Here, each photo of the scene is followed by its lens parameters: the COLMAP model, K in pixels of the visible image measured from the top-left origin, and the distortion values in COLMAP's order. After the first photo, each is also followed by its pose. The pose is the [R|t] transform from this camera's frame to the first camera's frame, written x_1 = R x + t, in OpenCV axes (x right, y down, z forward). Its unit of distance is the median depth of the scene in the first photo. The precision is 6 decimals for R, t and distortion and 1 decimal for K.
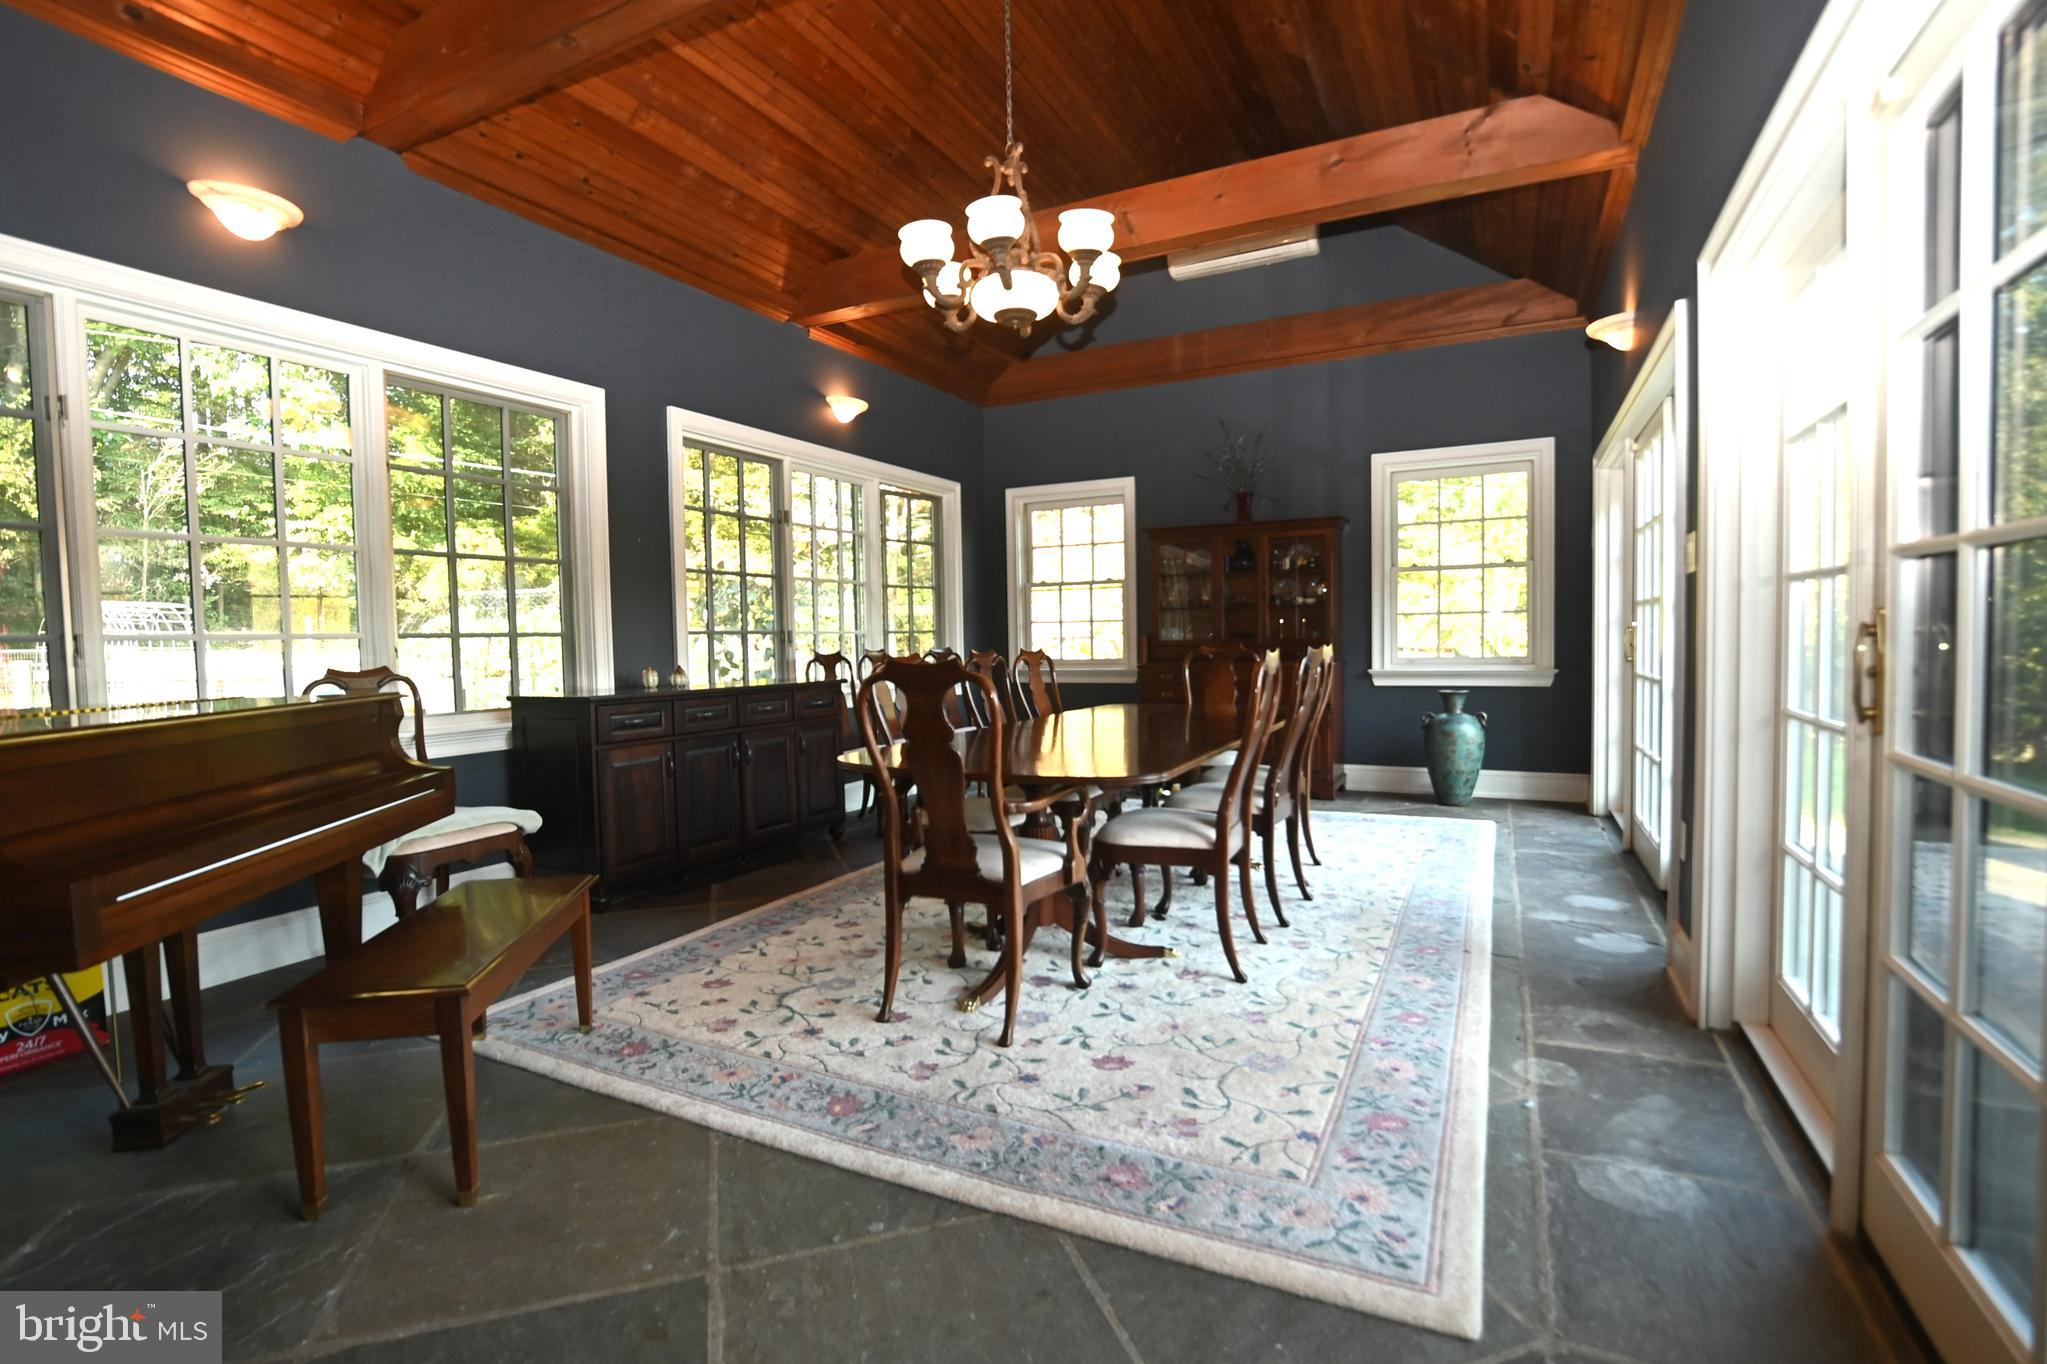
lens RADIAL K [[929.4, 0, 1023.9], [0, 929.4, 682.6], [0, 0, 1]] dist [-0.031648, 0.002982]
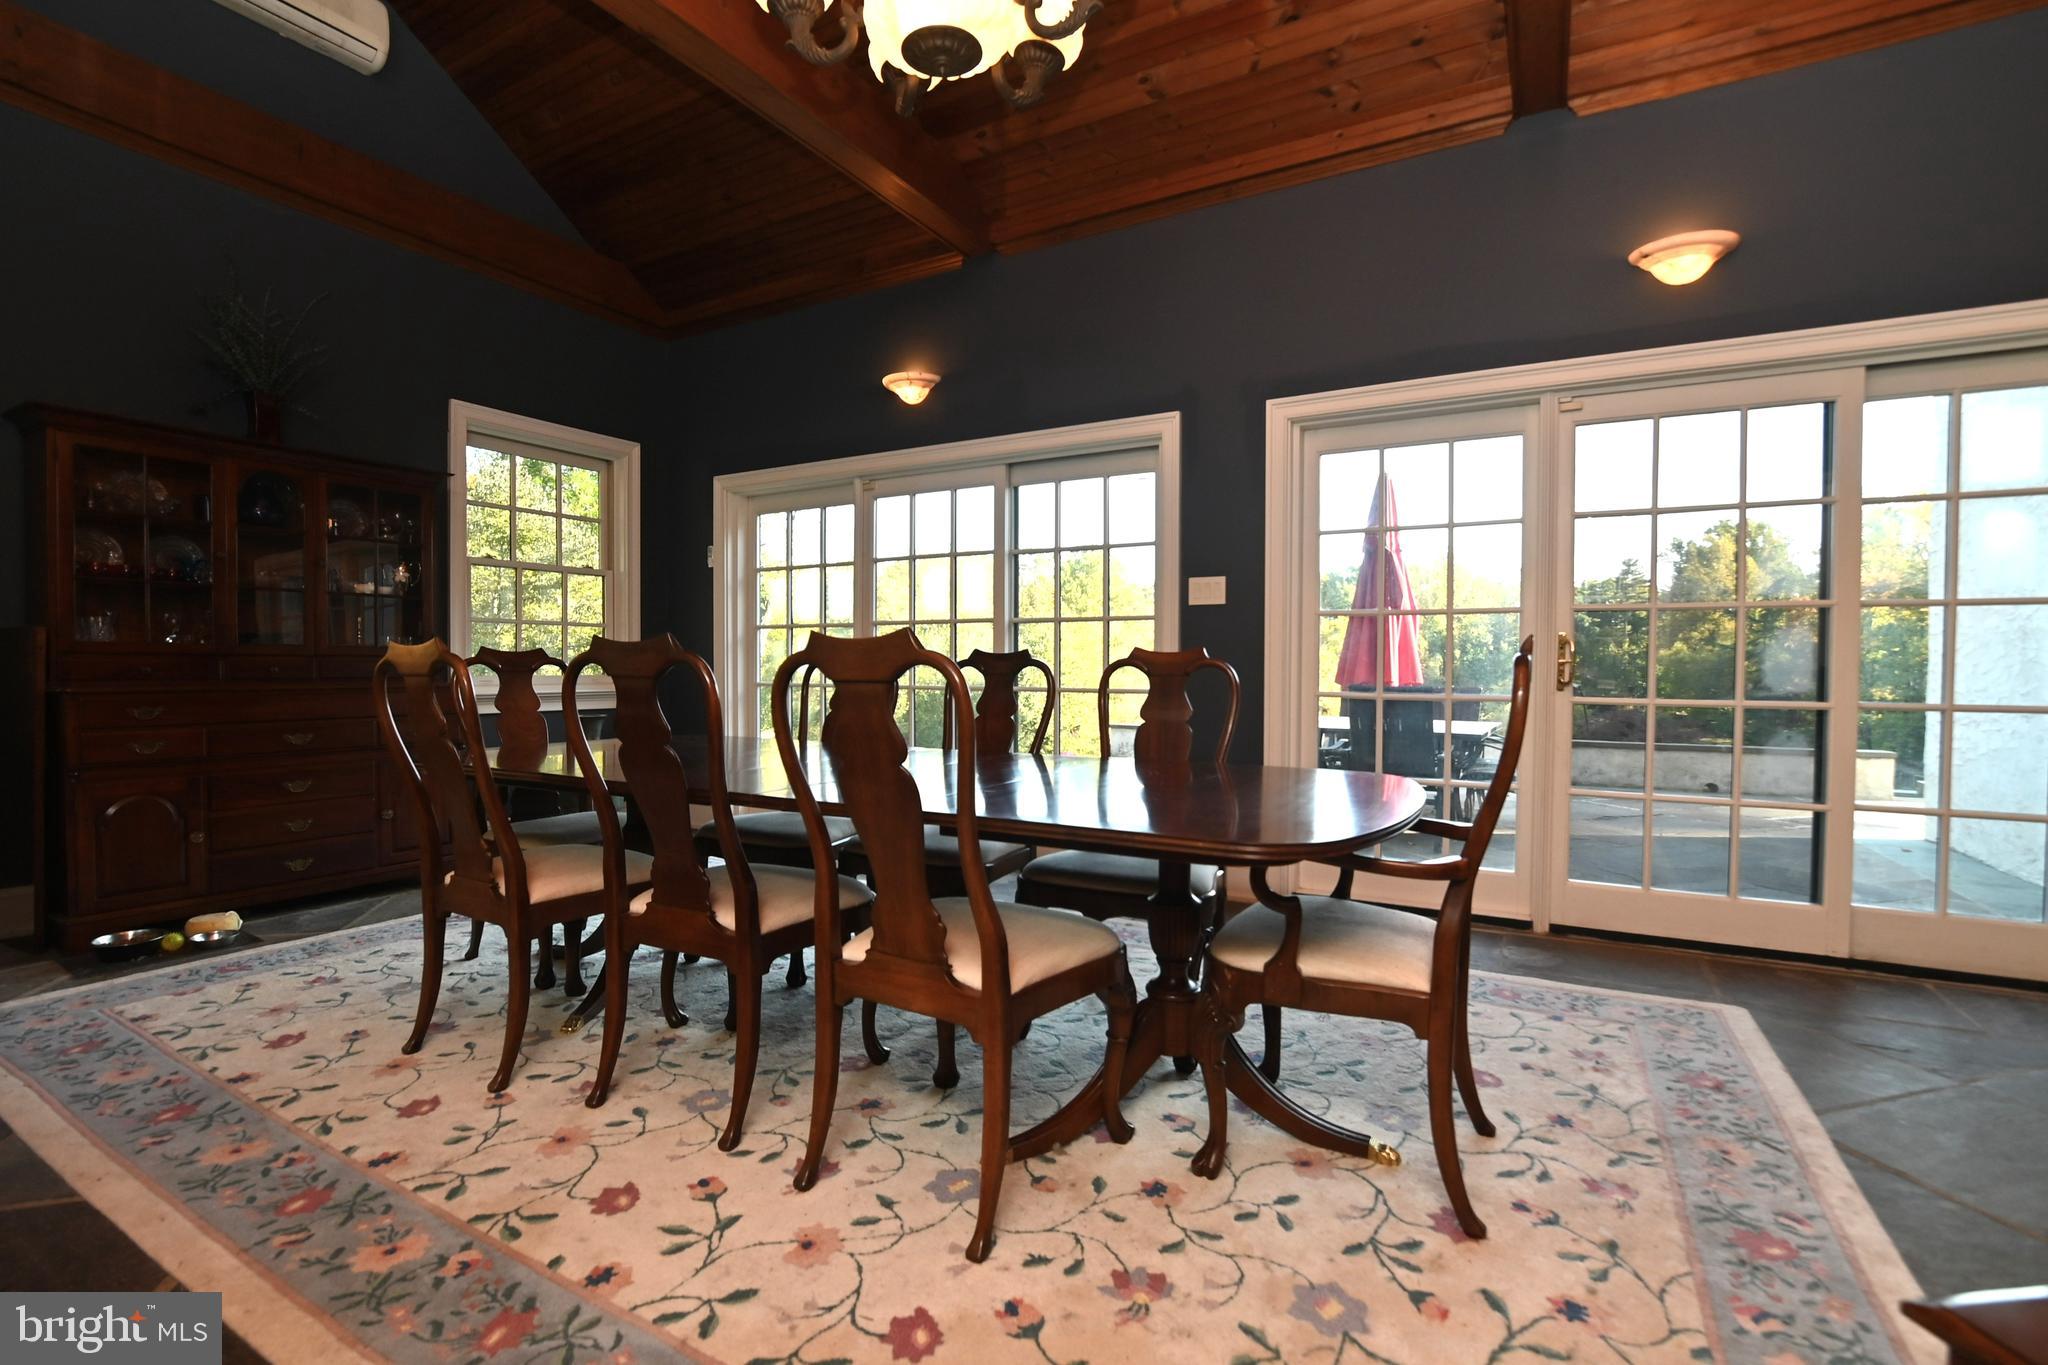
lens RADIAL K [[929.9, 0, 1022.9], [0, 929.9, 683.0], [0, 0, 1]] dist [-0.031648, 0.002982]
pose [[0.050457, 0.000416, 0.998726, -0.881362], [0.043178, 0.999064, -0.002598, -0.003461], [-0.997792, 0.043255, 0.050392, 1.447998]]
